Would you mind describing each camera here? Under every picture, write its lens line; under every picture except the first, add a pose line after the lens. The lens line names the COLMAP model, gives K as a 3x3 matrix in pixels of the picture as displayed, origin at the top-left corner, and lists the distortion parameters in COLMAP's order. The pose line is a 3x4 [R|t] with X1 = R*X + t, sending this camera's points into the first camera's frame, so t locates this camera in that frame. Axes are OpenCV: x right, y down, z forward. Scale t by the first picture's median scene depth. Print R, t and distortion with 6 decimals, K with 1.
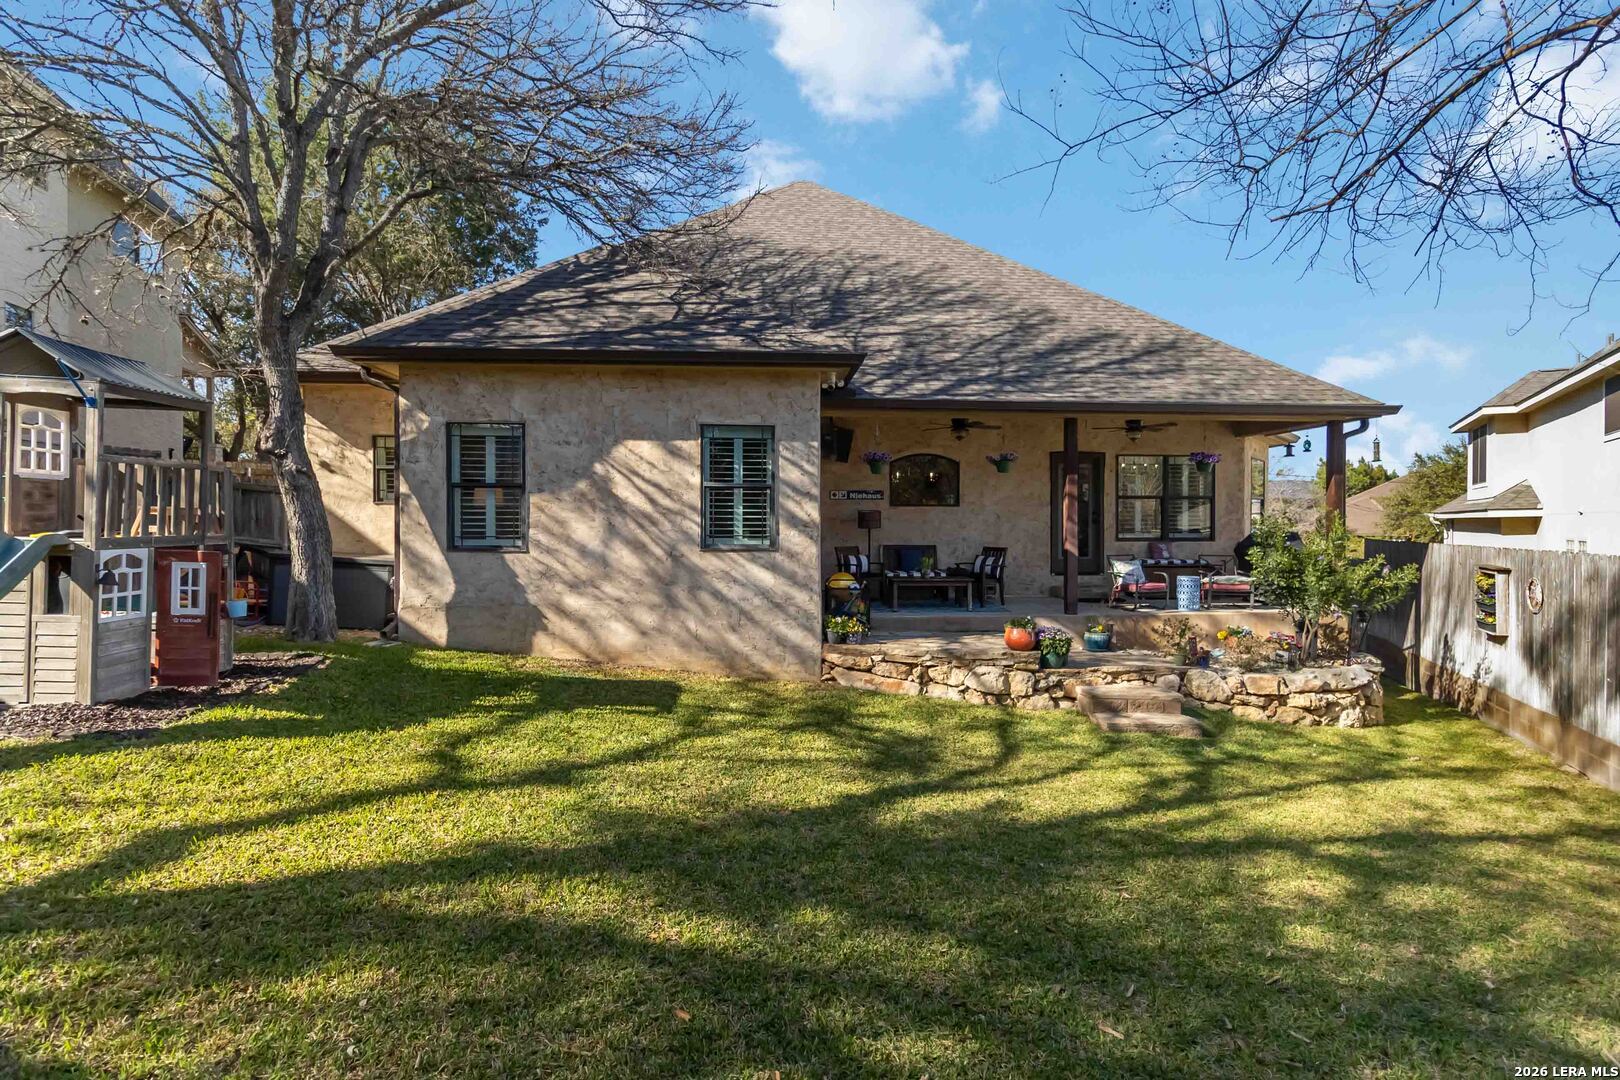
lens RADIAL K [[764.9, 0, 816.0], [0, 764.9, 517.0], [0, 0, 1]] dist [-0.000254, 0.000115]
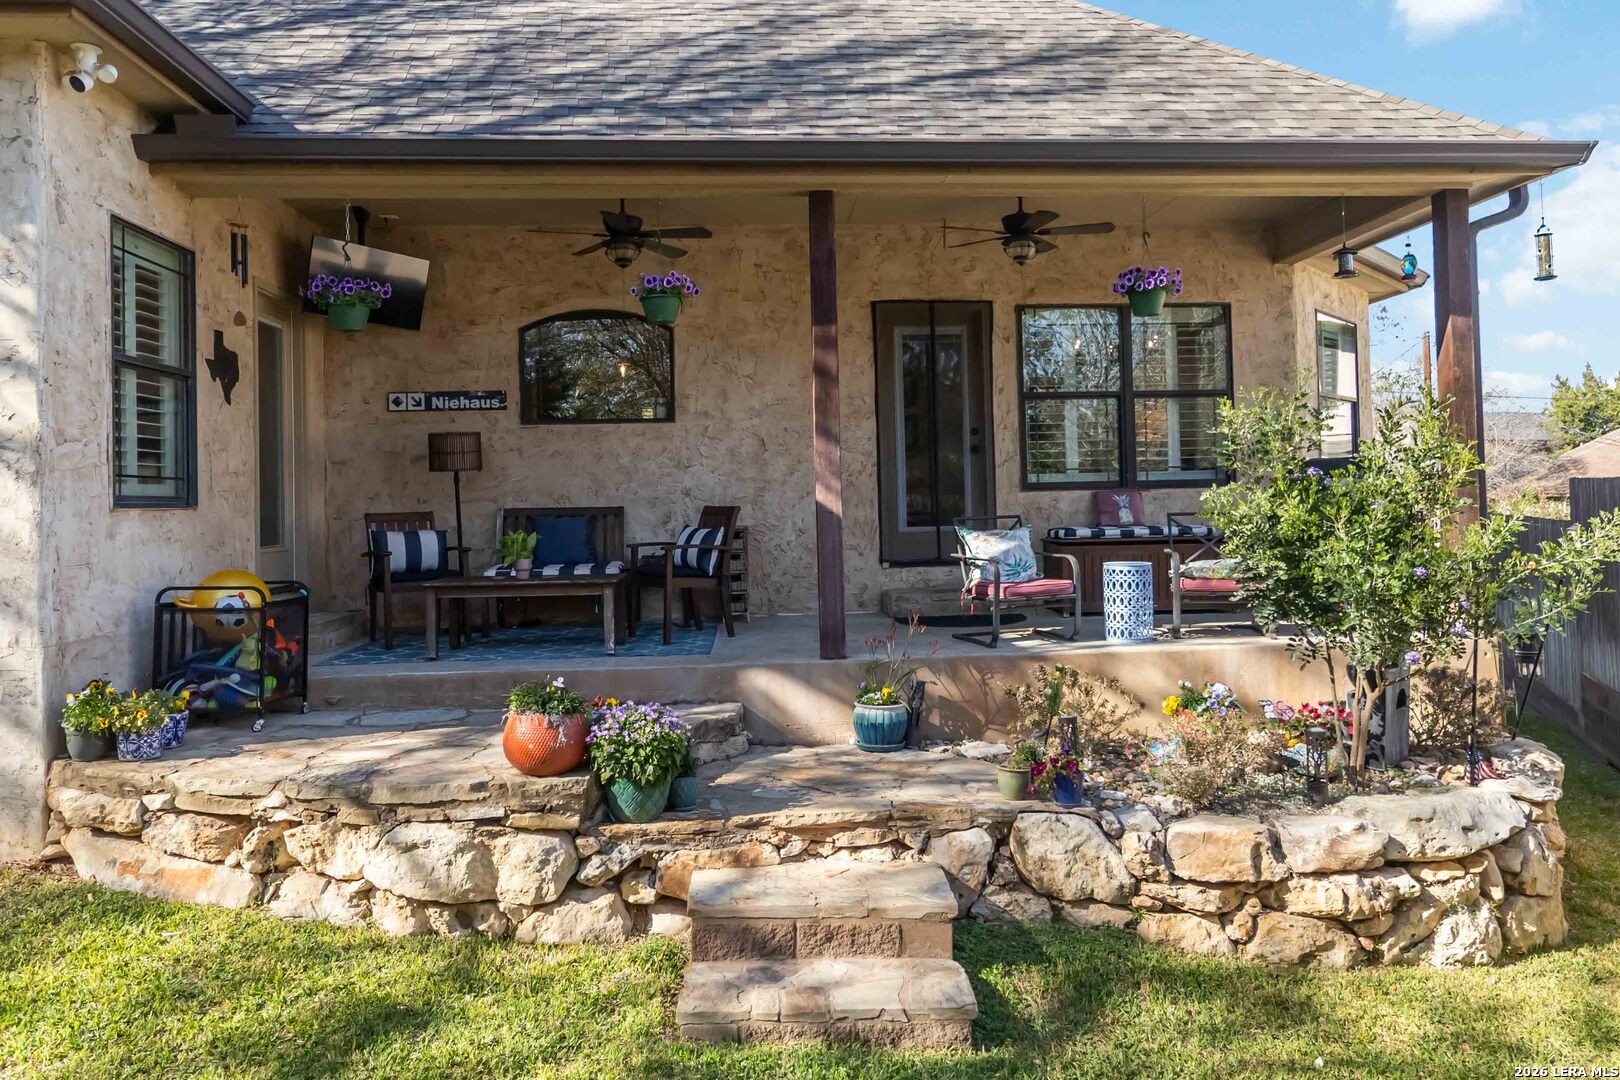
lens RADIAL K [[1157.9, 0, 815.0], [0, 1157.9, 451.3], [0, 0, 1]] dist [-0.003365, 0.000831]
pose [[0.999762, -0.021414, 0.004233, 0.392733], [0.021550, 0.999151, -0.035118, 0.043939], [-0.003477, 0.035201, 0.999374, 0.443019]]
